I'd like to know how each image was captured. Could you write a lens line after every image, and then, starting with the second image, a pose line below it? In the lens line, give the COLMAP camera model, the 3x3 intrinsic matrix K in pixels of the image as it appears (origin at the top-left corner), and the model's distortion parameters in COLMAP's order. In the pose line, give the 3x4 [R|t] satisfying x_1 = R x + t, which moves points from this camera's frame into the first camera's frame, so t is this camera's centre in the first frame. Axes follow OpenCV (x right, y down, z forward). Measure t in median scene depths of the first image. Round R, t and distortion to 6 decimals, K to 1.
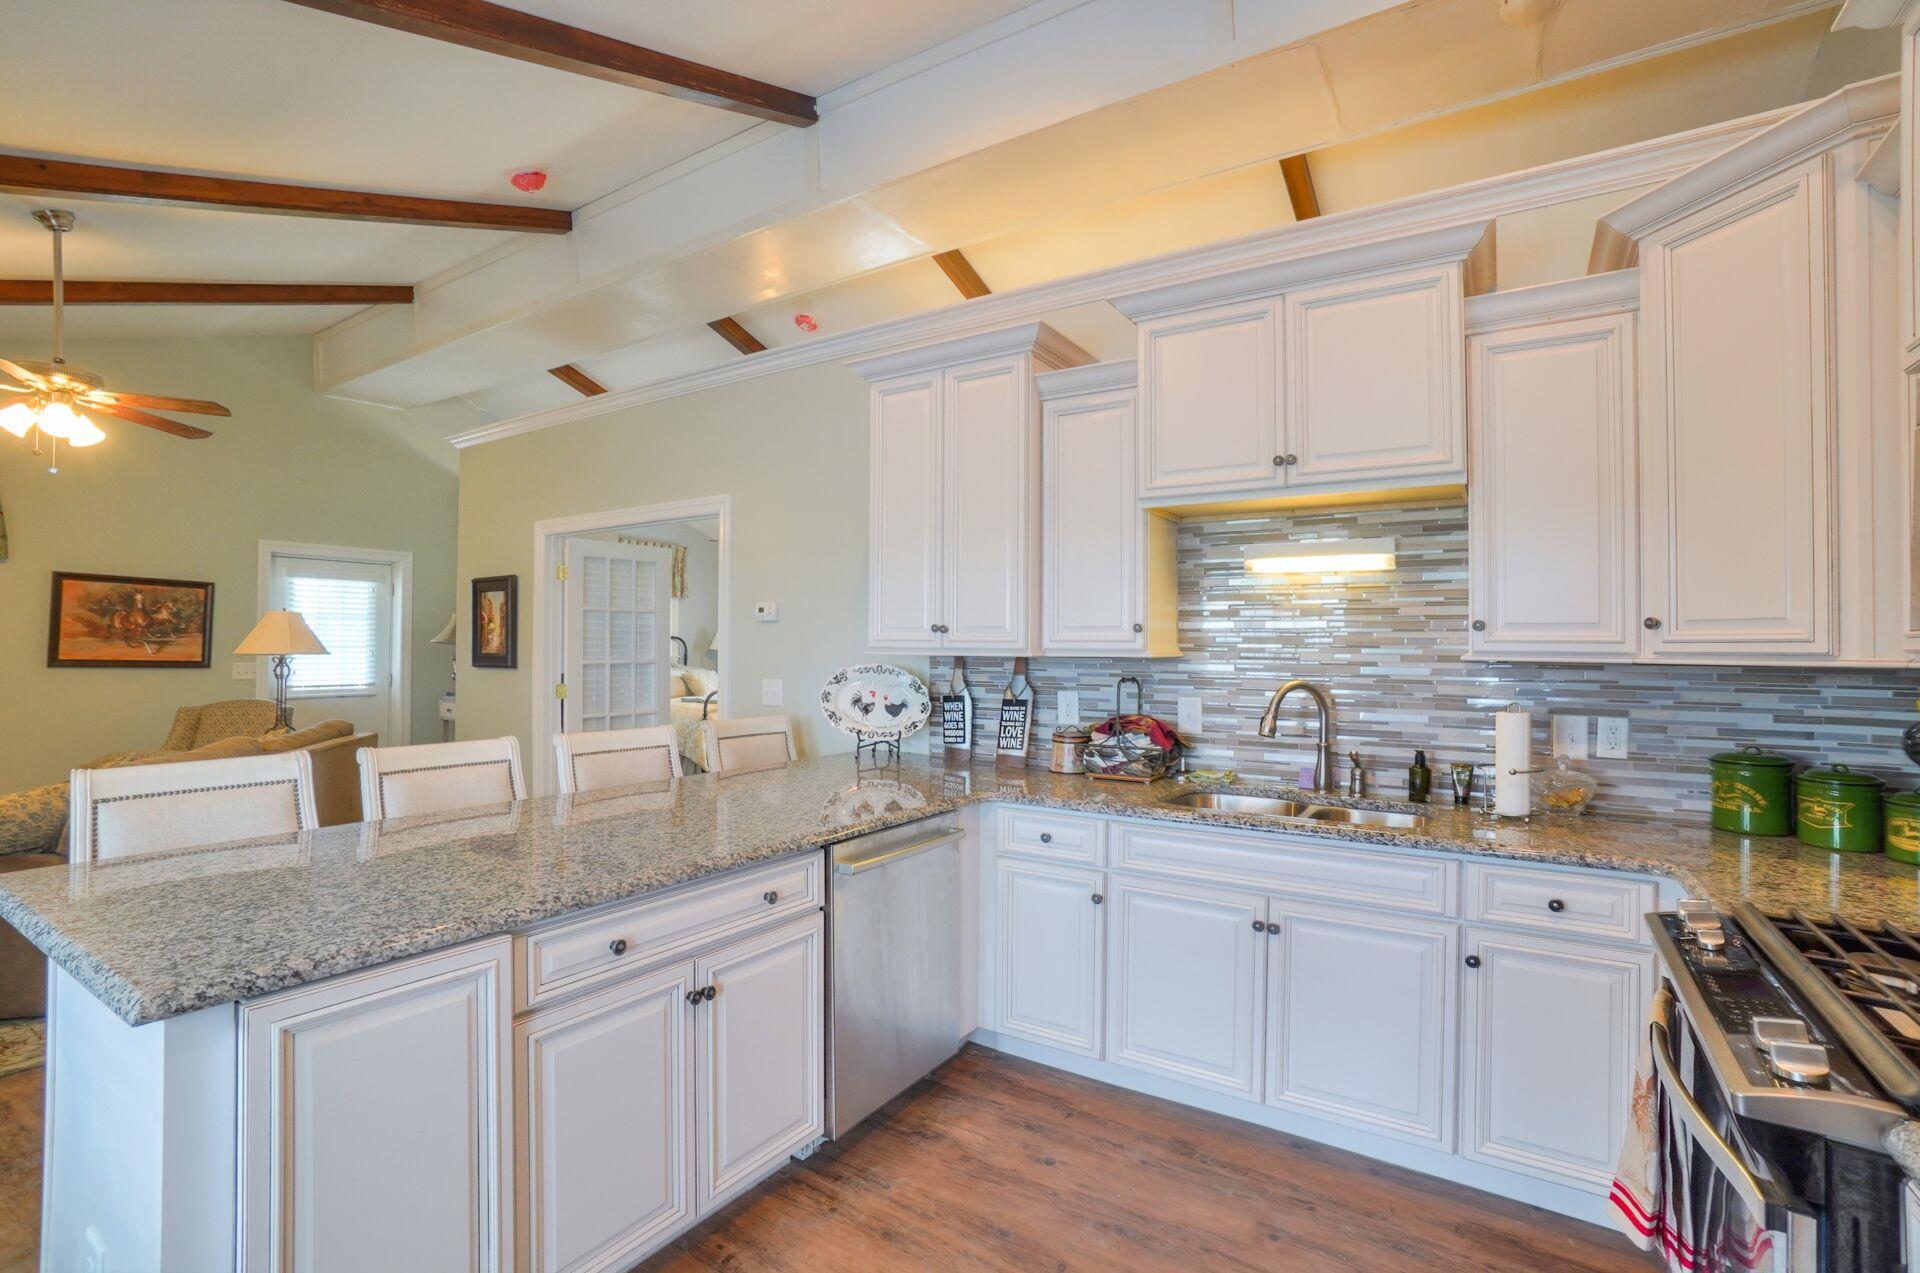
lens RADIAL K [[902.1, 0, 958.2], [0, 902.1, 633.1], [0, 0, 1]] dist [-0.021349, 0.000371]
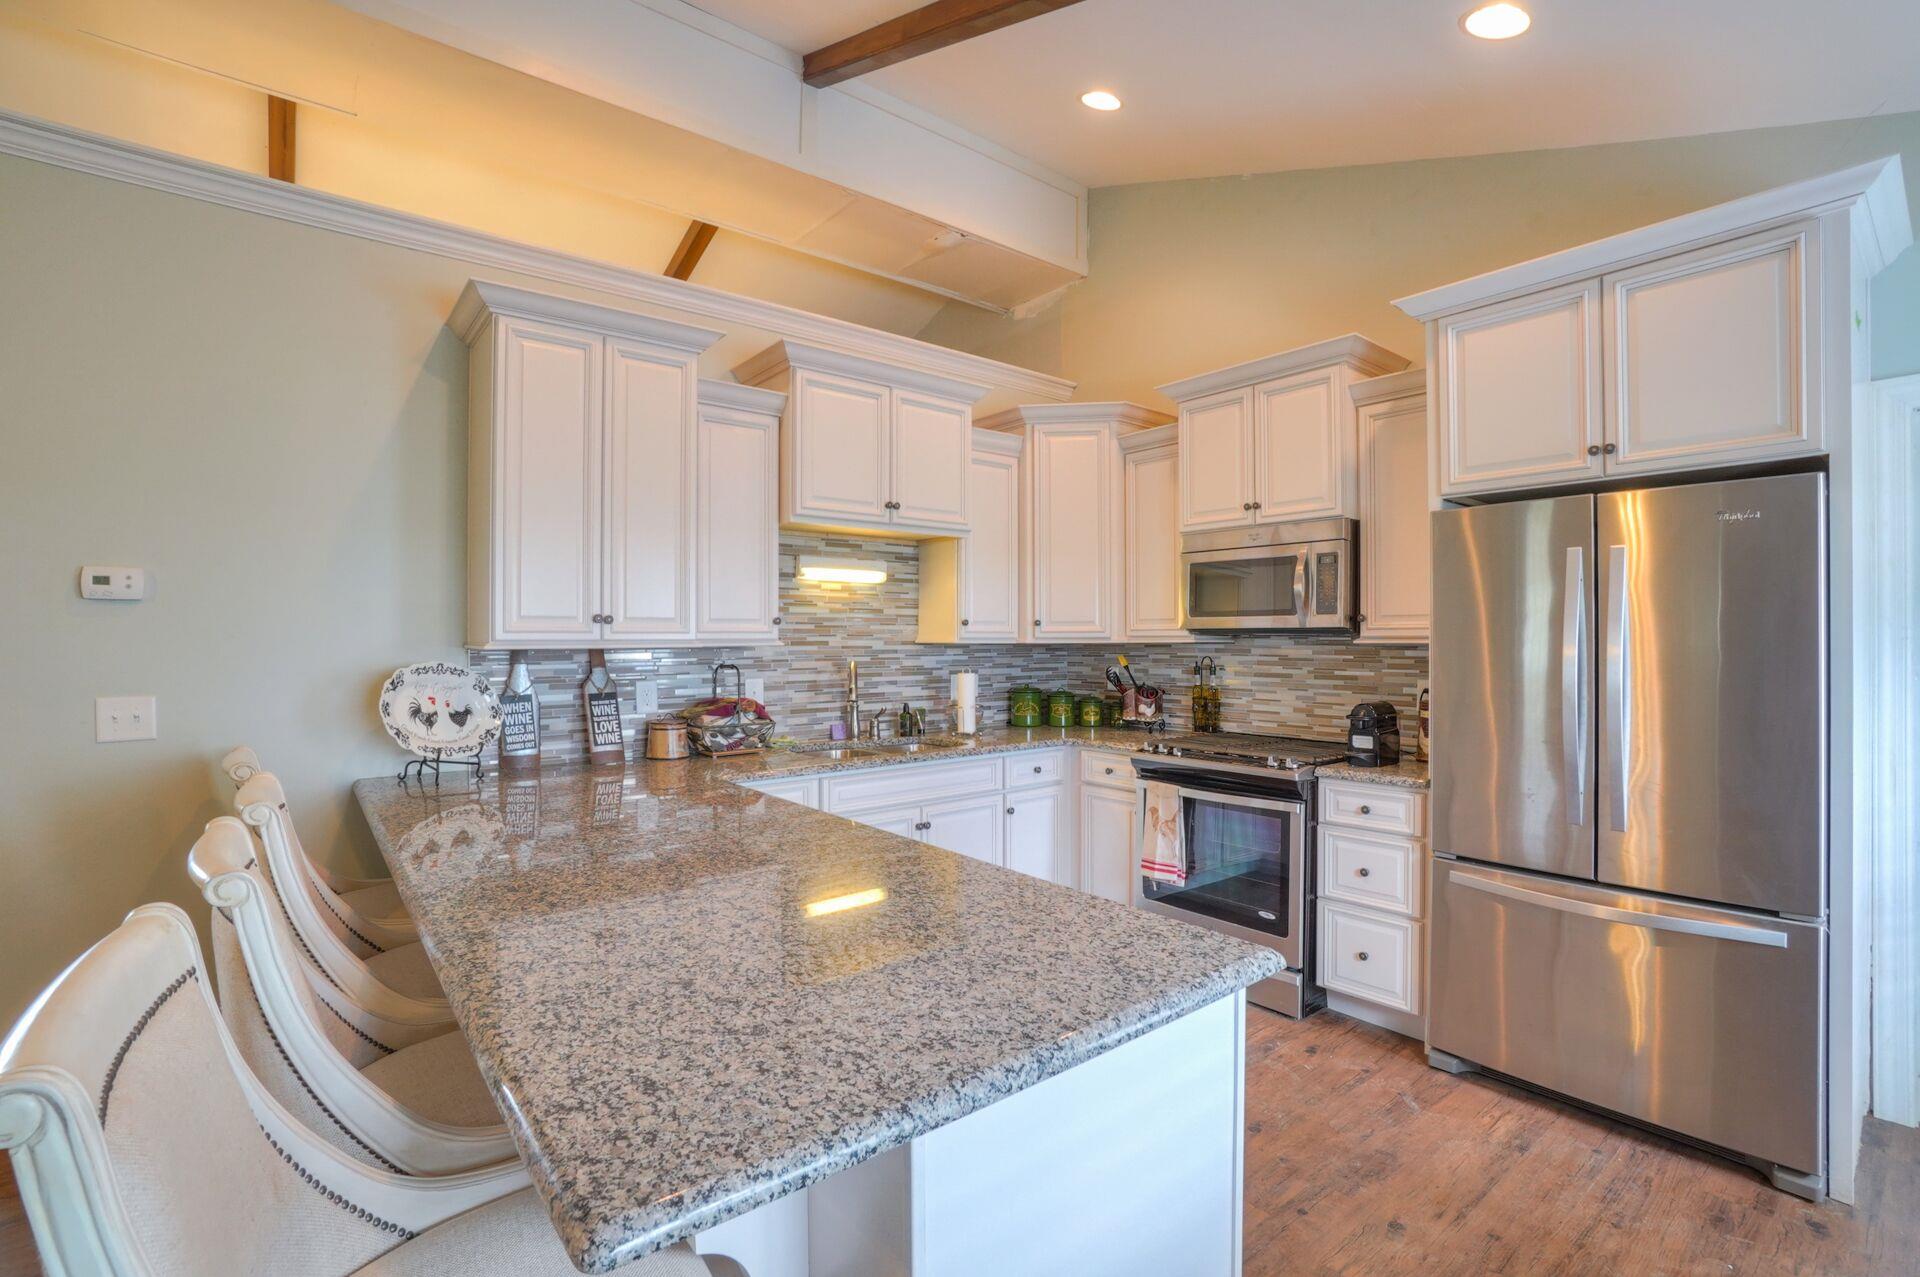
lens RADIAL K [[902.1, 0, 957.8], [0, 902.1, 638.9], [0, 0, 1]] dist [-0.021349, 0.000371]
pose [[0.296896, -0.012975, 0.954822, -0.833672], [-0.012968, 0.999761, 0.017619, -0.006448], [-0.954822, -0.017613, 0.296657, 0.402992]]
